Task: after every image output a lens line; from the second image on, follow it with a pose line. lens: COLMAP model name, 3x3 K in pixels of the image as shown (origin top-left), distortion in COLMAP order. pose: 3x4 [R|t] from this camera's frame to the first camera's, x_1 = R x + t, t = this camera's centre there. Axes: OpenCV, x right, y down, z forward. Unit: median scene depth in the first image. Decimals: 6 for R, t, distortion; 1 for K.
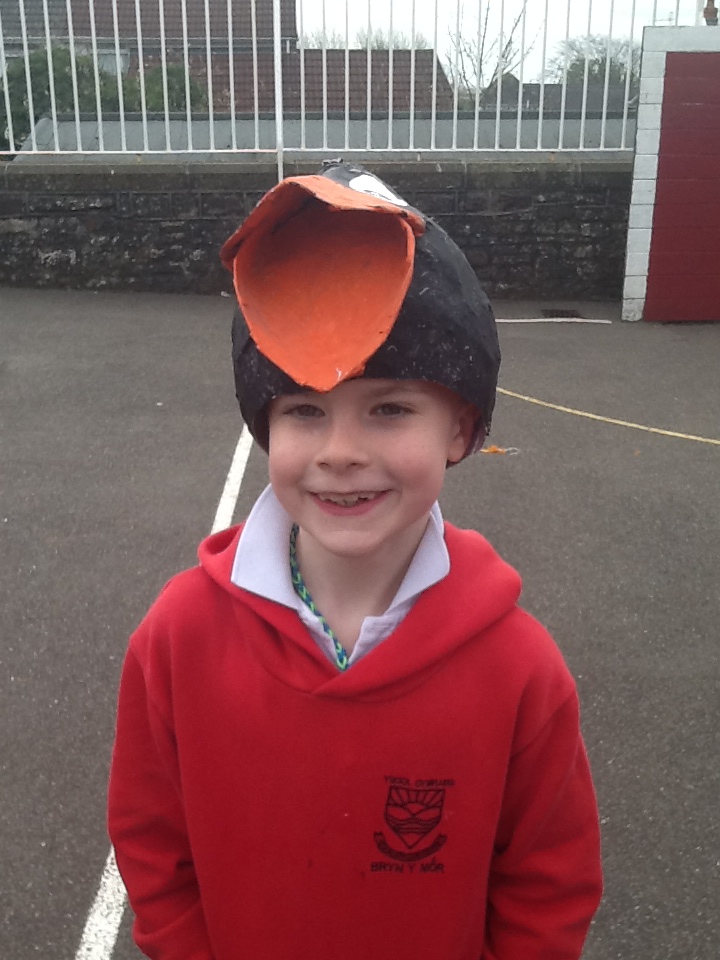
lens RADIAL K [[1206.7, 0, 360.0], [0, 1206.7, 480.0], [0, 0, 1]] dist [-0.057180, -0.045240]
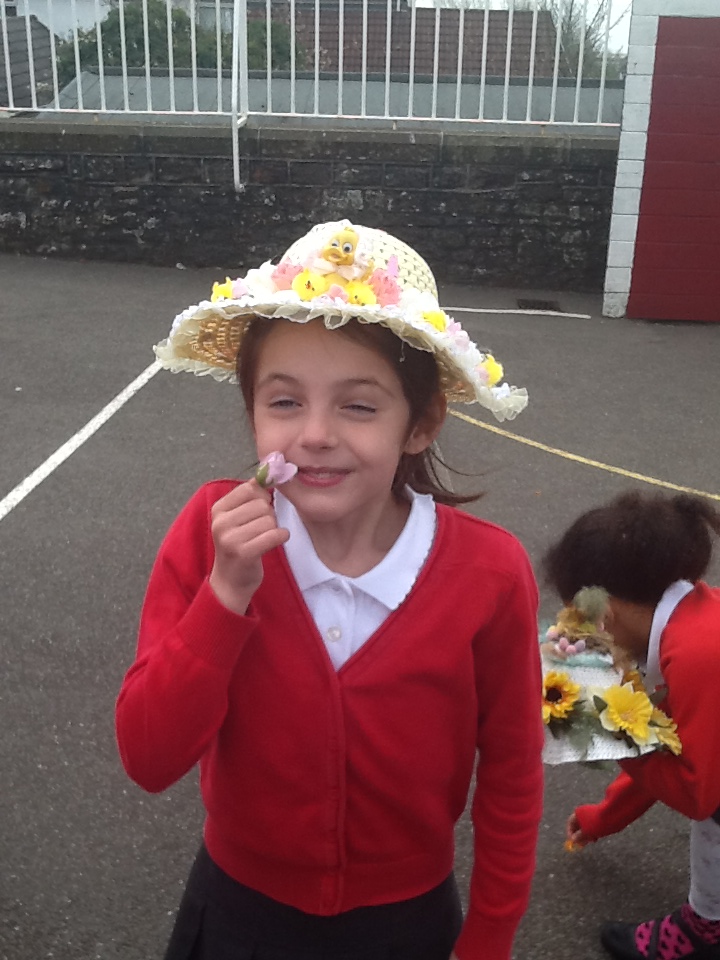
lens RADIAL K [[1206.7, 0, 360.0], [0, 1206.7, 480.0], [0, 0, 1]] dist [-0.057180, -0.045240]
pose [[0.992345, 0.064679, -0.105202, 0.138379], [-0.061425, 0.997536, 0.033893, -0.029235], [0.107135, -0.027171, 0.993873, 0.081115]]
